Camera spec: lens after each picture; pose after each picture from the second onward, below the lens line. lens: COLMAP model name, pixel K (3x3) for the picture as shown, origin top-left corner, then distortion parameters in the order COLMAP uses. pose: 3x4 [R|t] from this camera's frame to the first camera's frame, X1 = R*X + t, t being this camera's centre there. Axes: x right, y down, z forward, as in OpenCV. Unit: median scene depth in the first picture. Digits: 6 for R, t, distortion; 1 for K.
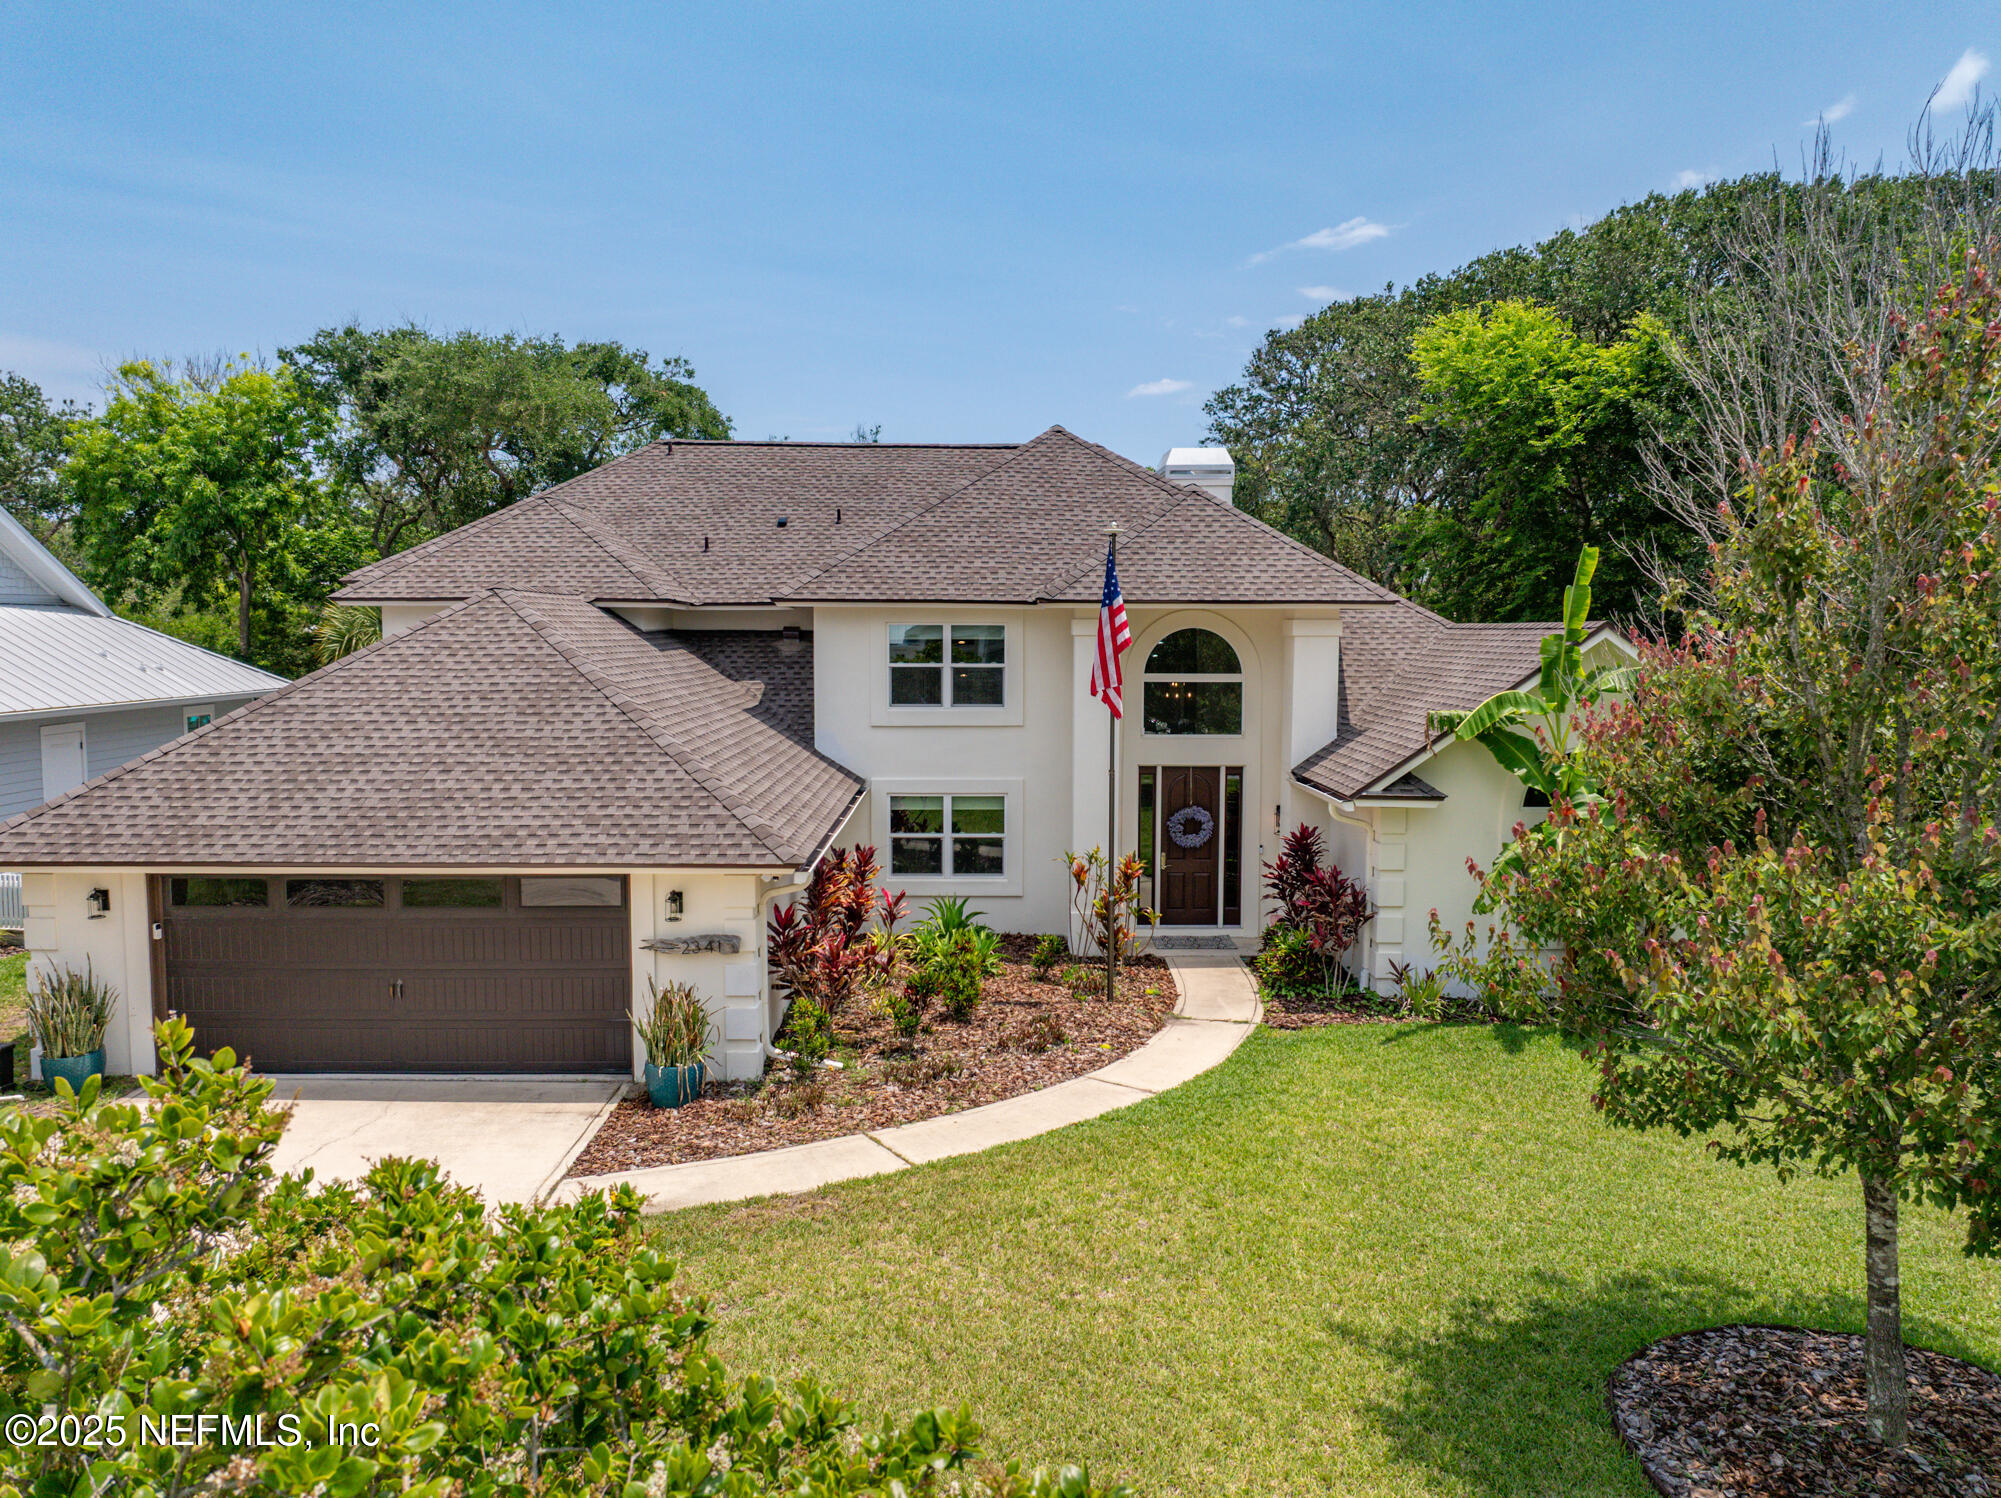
lens RADIAL K [[1409.4, 0, 1000.5], [0, 1409.4, 749.0], [0, 0, 1]] dist [-0.050631, -0.002567]
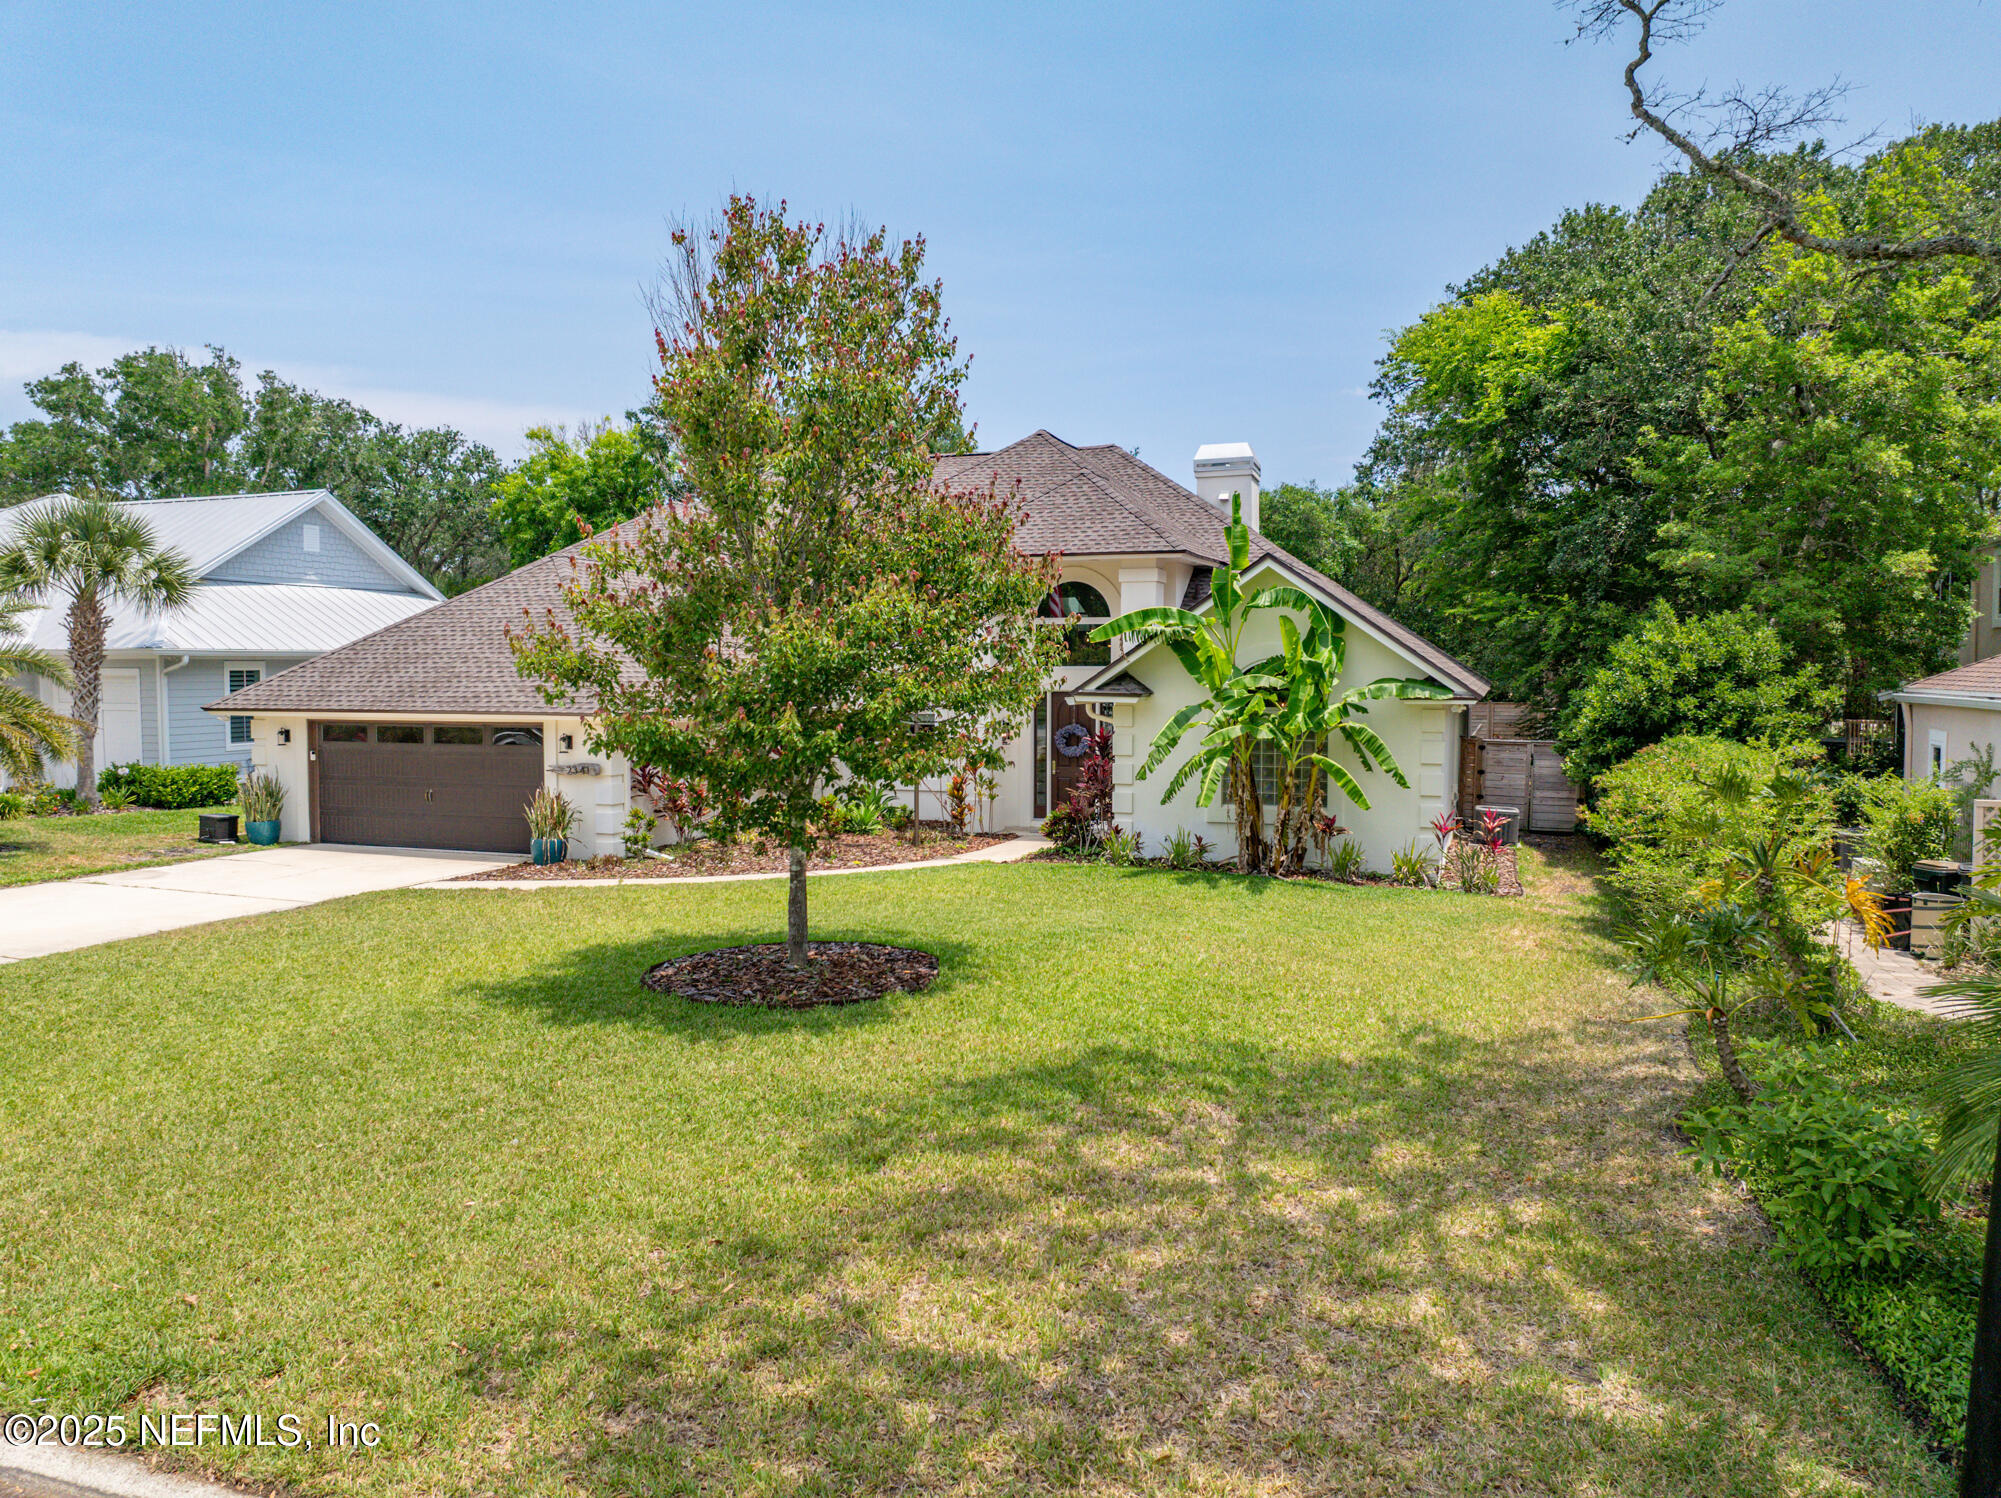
lens RADIAL K [[1409.4, 0, 1000.5], [0, 1409.4, 749.0], [0, 0, 1]] dist [-0.050631, -0.002567]
pose [[0.934404, 0.019326, -0.355690, 0.606013], [-0.029496, 0.999296, -0.023191, 0.109125], [0.354991, 0.032161, 0.934316, -0.221878]]
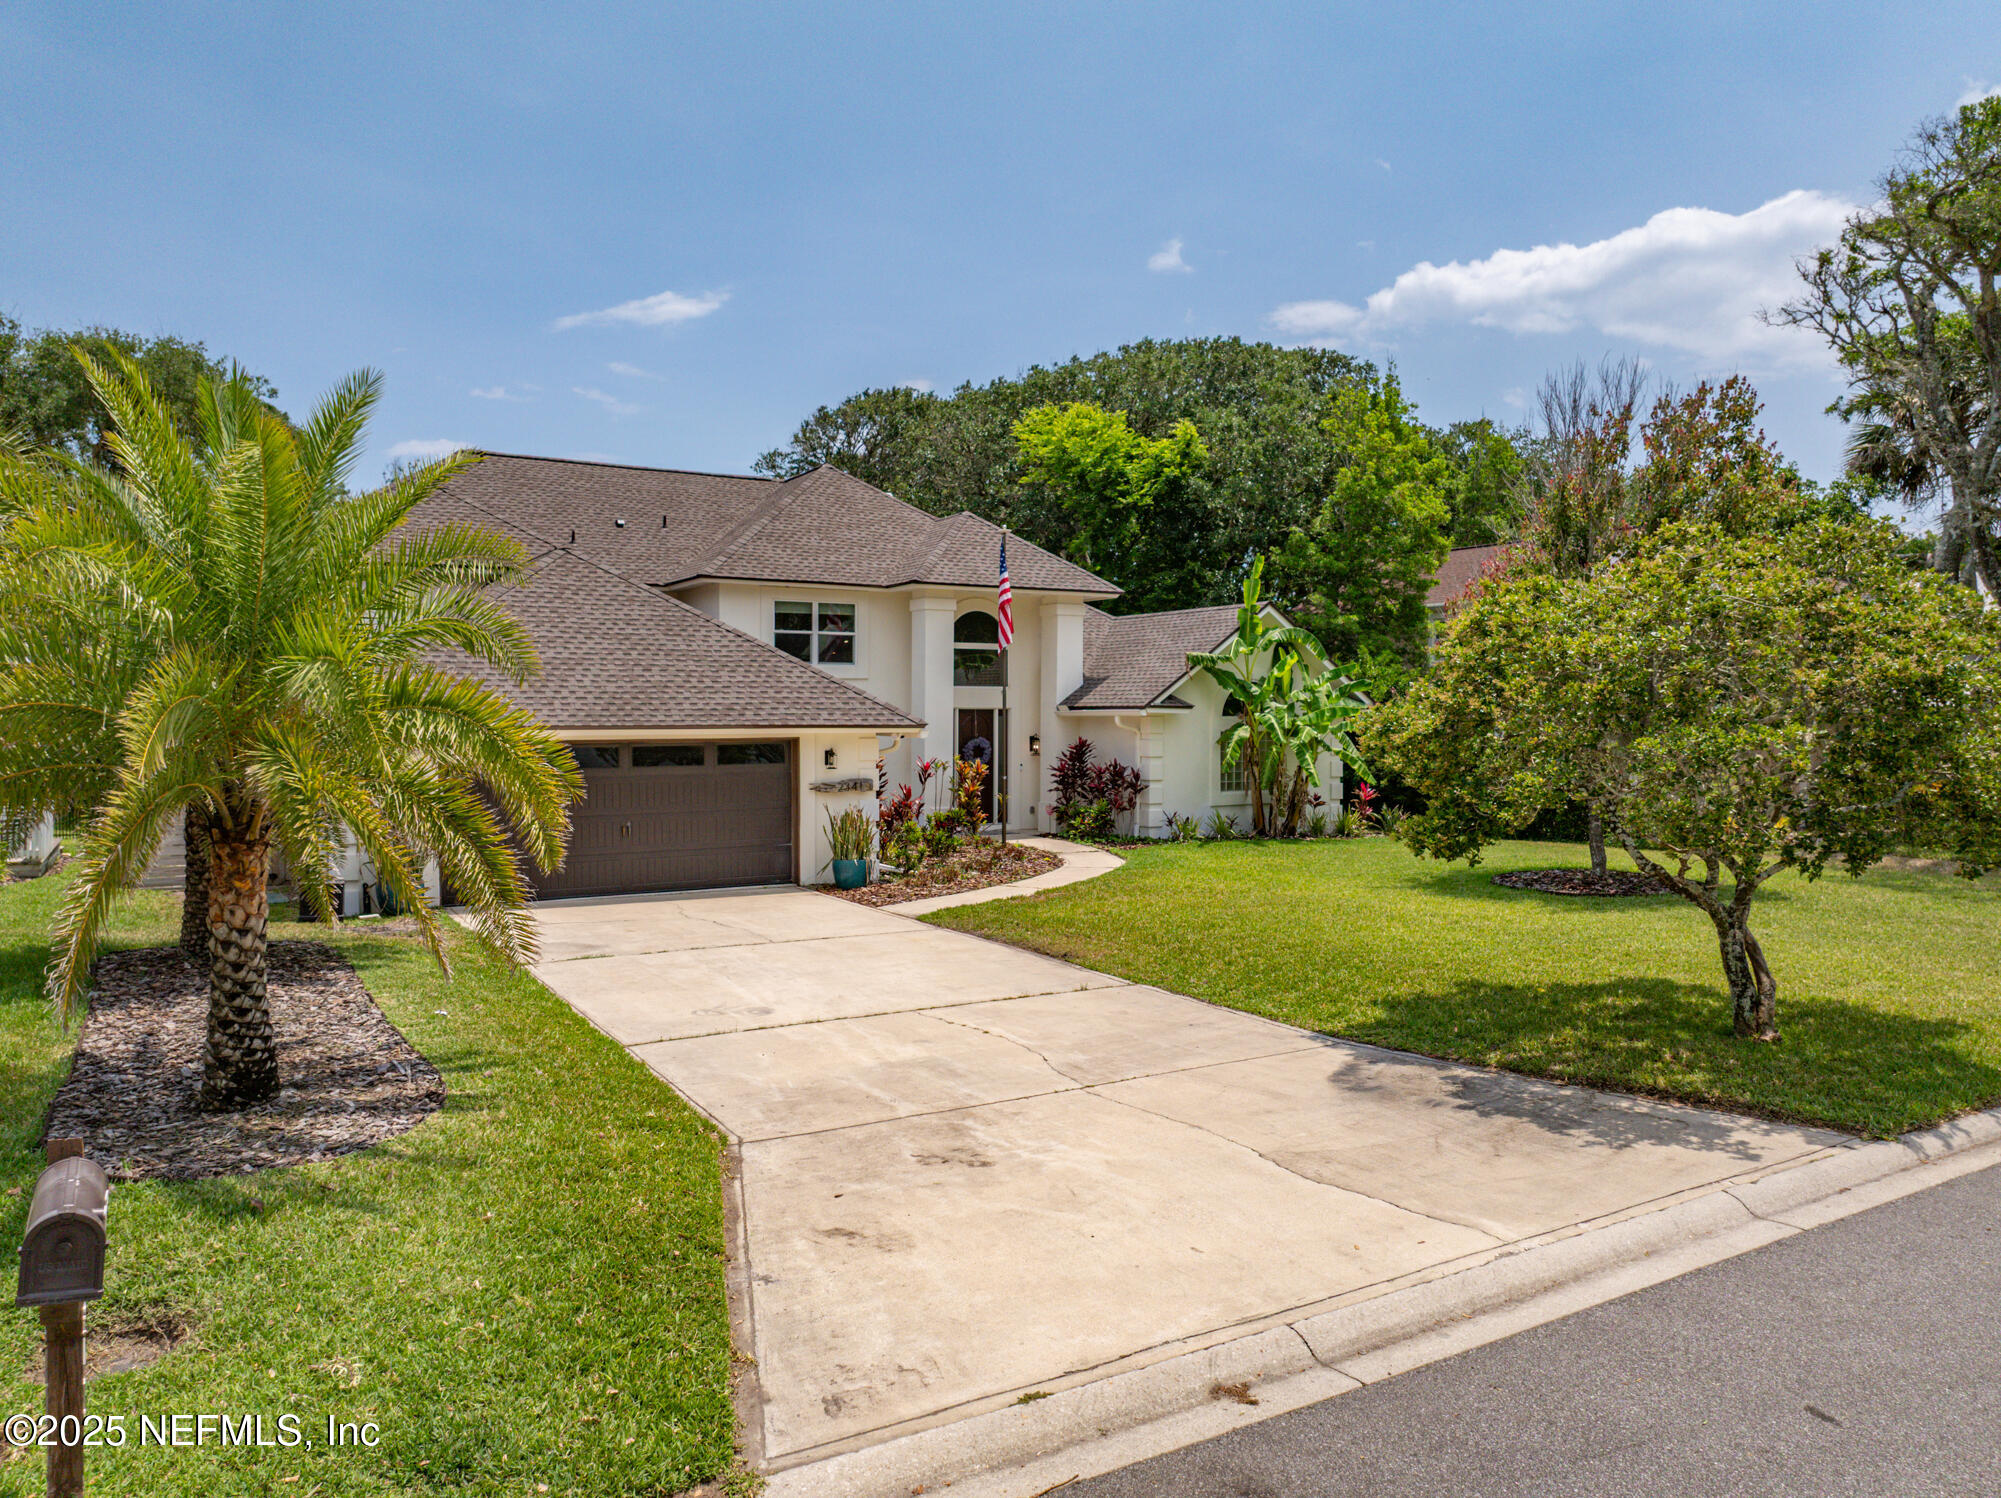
lens RADIAL K [[1416.8, 0, 1000.5], [0, 1416.8, 749.0], [0, 0, 1]] dist [0.002503, -0.067191]
pose [[0.872929, -0.014661, 0.487626, -0.624186], [0.042884, 0.997985, -0.046764, 0.139237], [-0.485958, 0.061733, 0.871799, -0.289318]]
